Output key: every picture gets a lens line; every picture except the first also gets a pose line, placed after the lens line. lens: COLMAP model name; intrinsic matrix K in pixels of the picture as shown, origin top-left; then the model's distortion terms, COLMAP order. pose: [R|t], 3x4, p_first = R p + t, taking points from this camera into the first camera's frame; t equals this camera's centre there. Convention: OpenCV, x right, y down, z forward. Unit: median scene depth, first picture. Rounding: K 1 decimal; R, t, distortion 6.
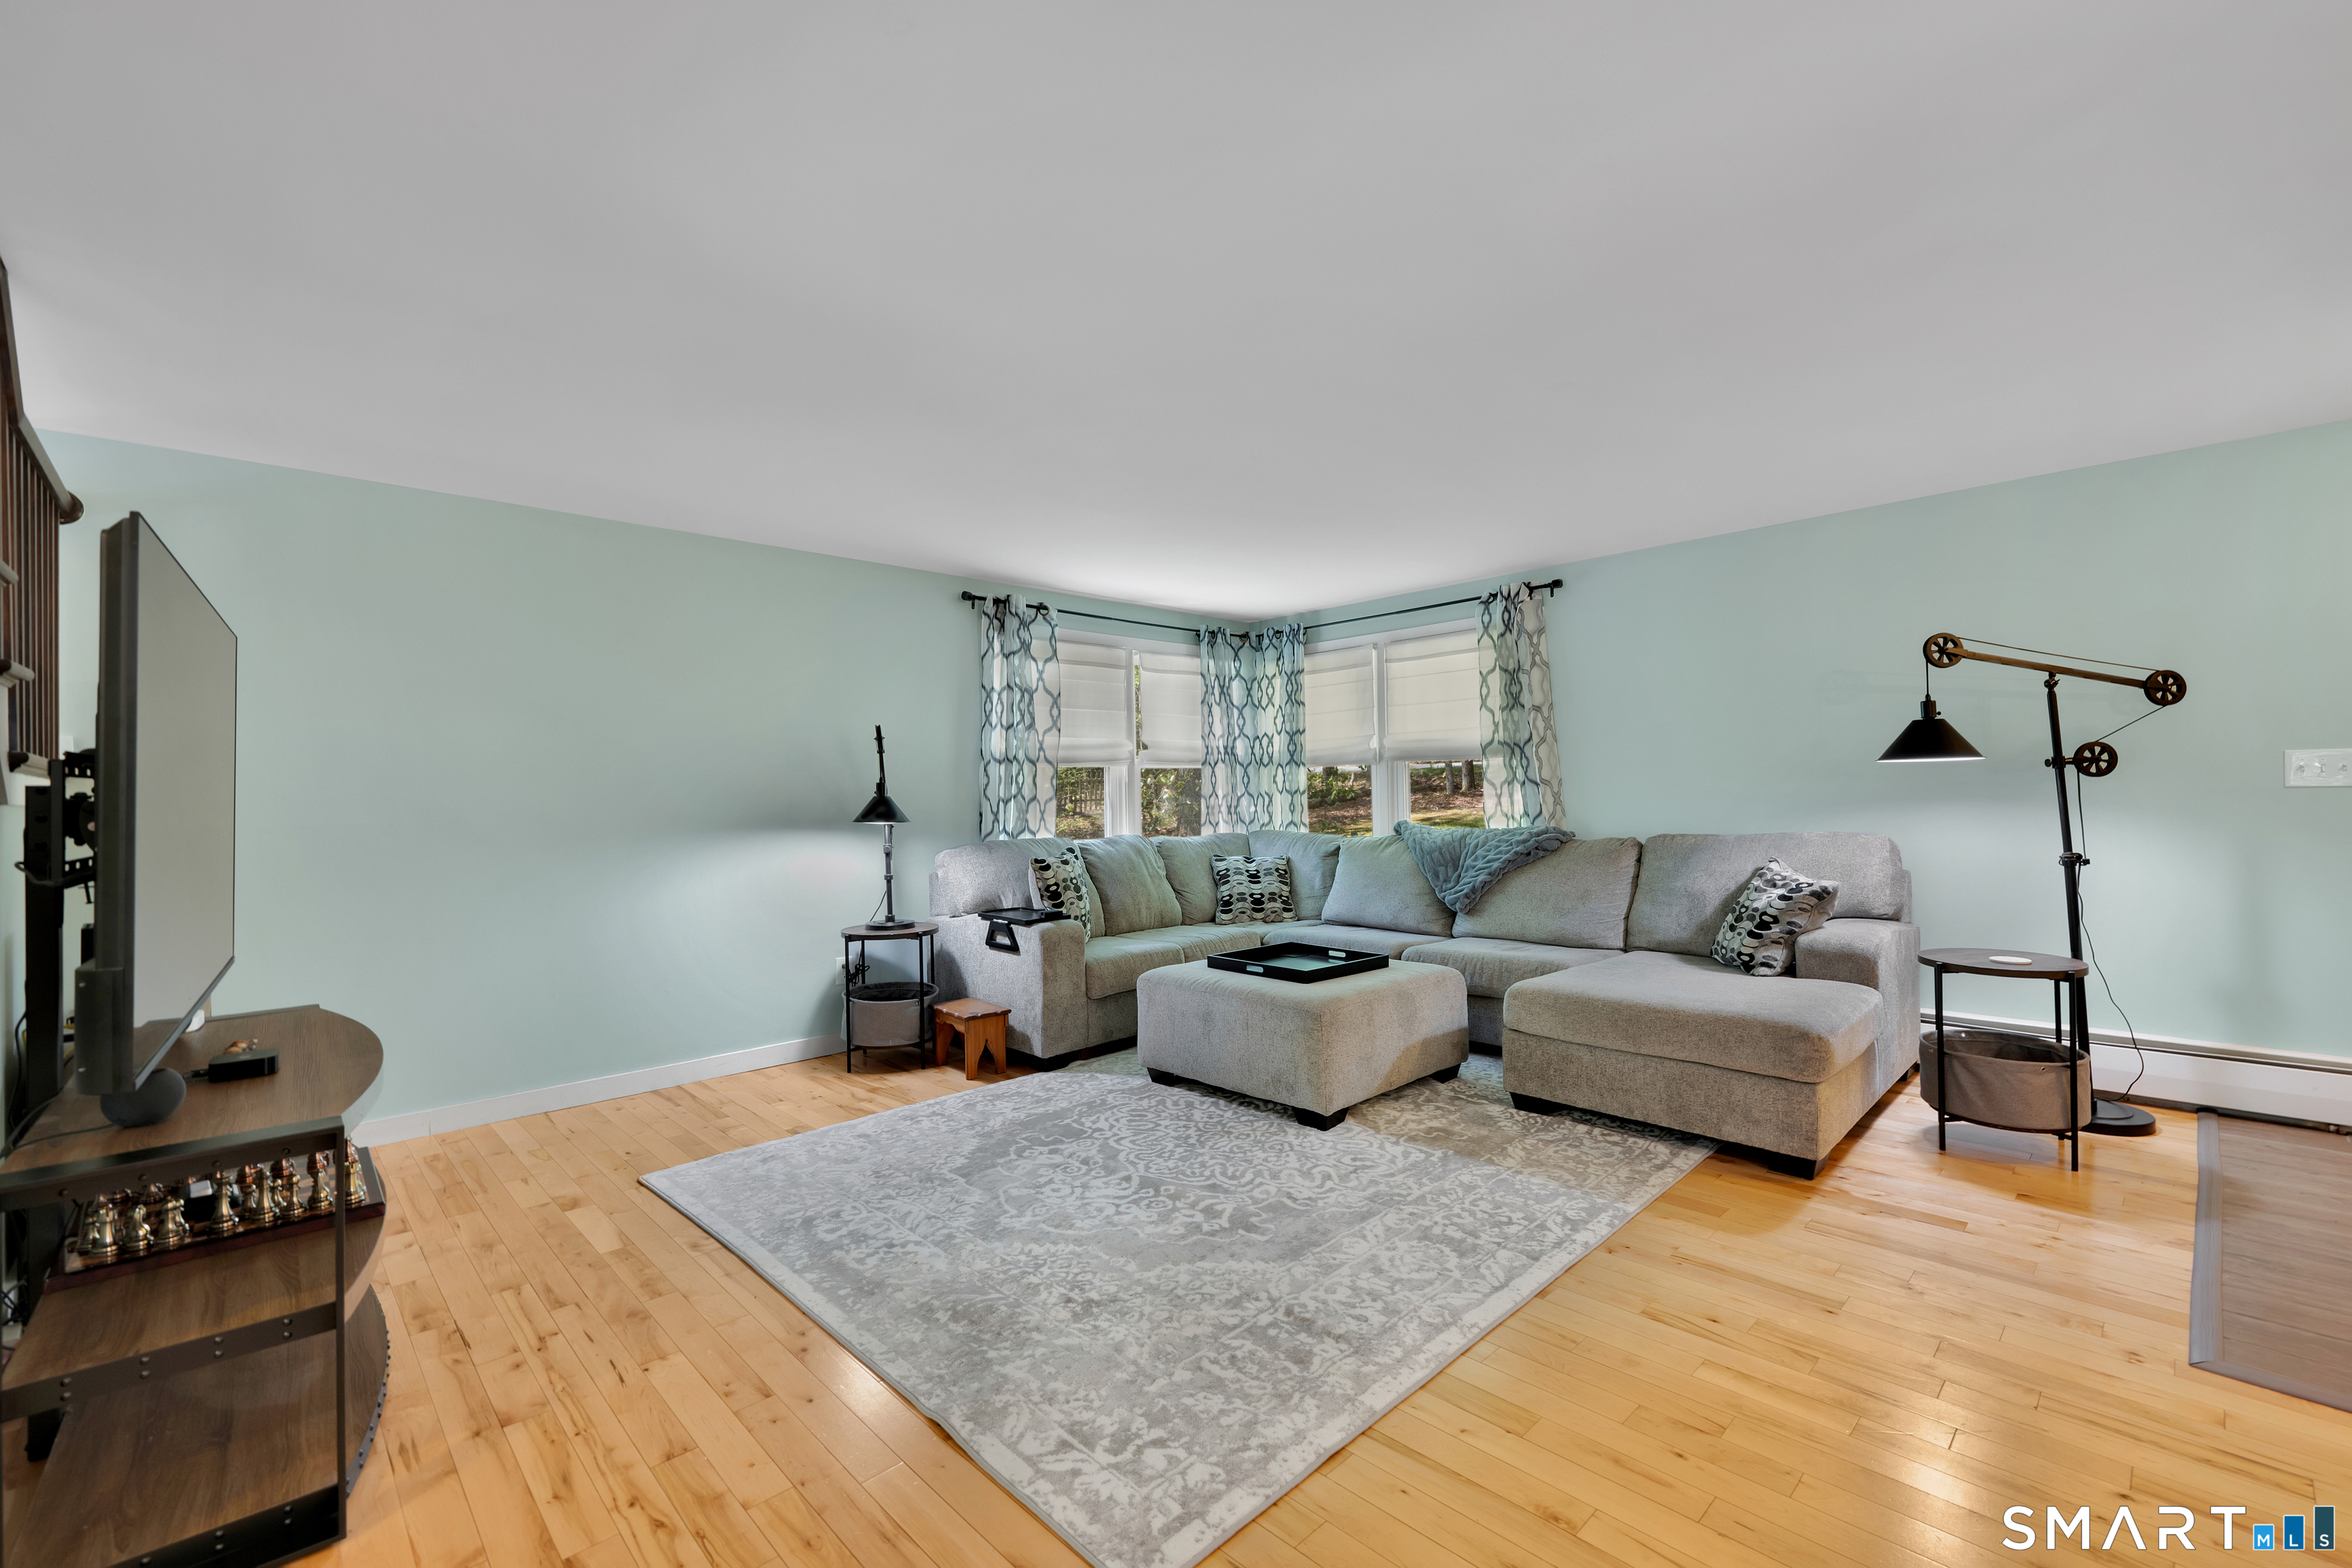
lens RADIAL K [[1025.4, 0, 1182.6], [0, 1025.4, 784.7], [0, 0, 1]] dist [-0.002040, -0.000306]
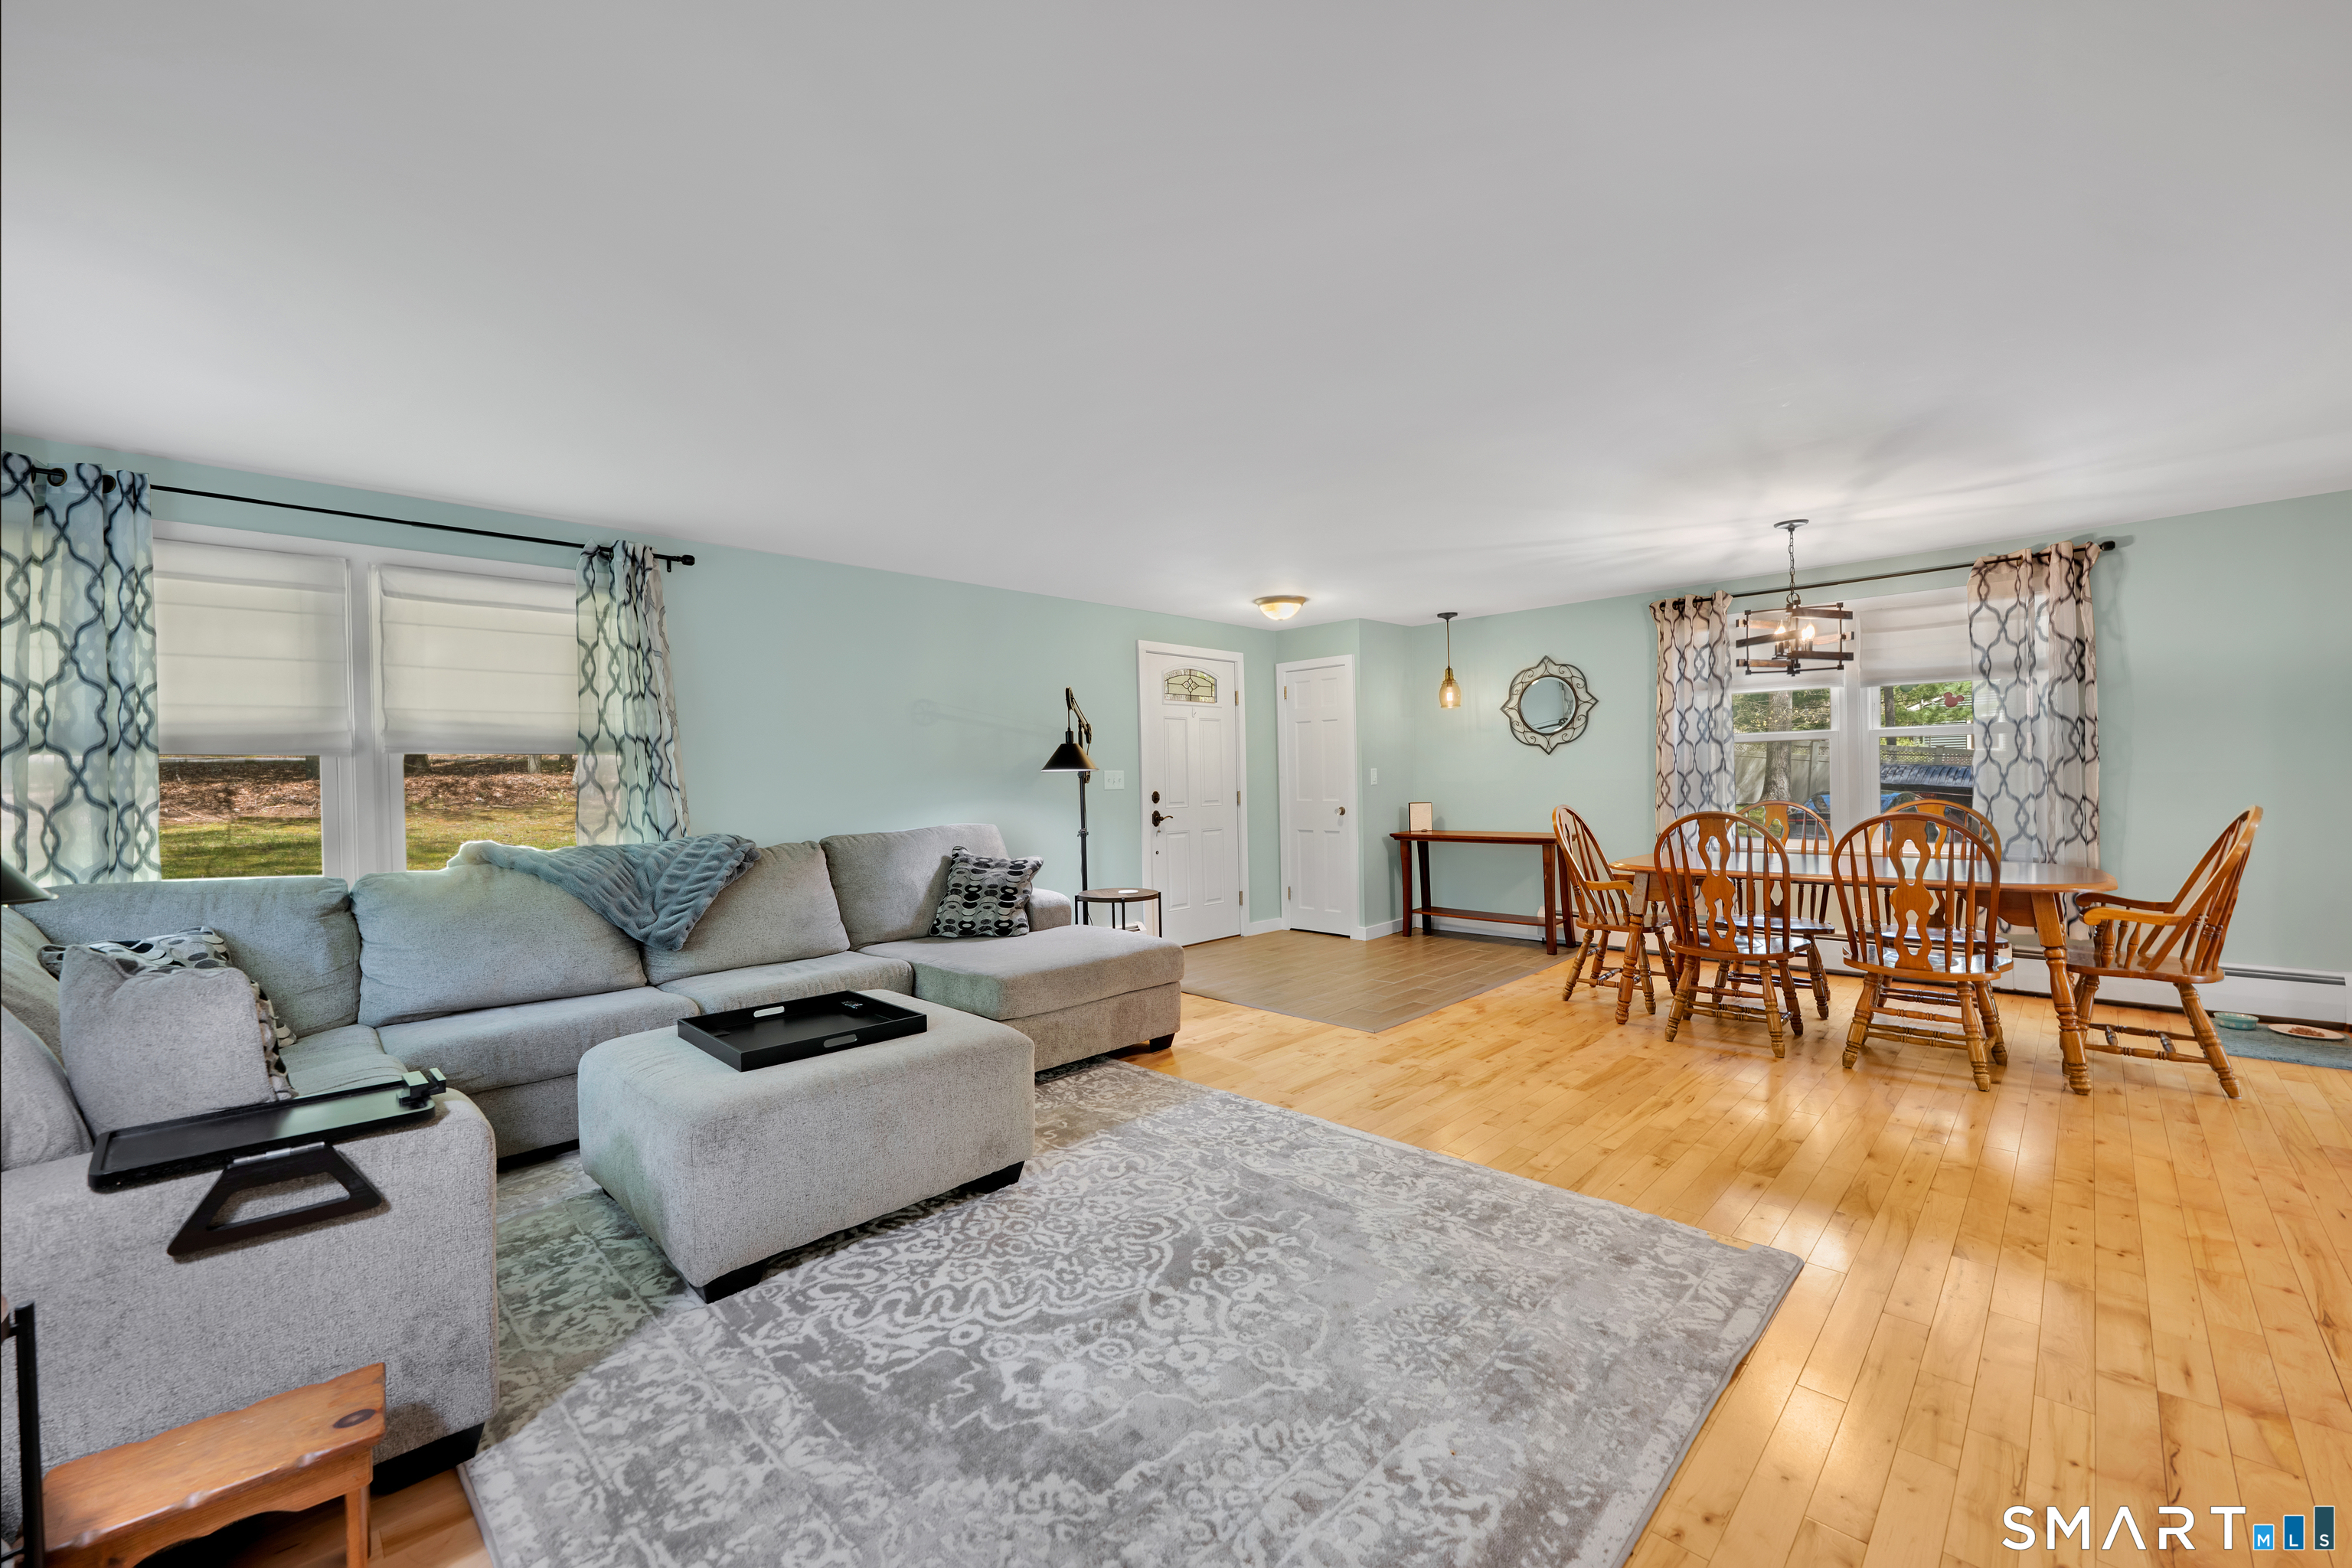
lens RADIAL K [[946.5, 0, 1176.0], [0, 946.5, 784.0], [0, 0, 1]] dist [0.000042, -0.000085]
pose [[-0.048833, 0.016031, 0.998678, -0.681397], [0.010325, 0.999826, -0.015545, 0.018868], [-0.998754, 0.009552, -0.048990, 0.924229]]
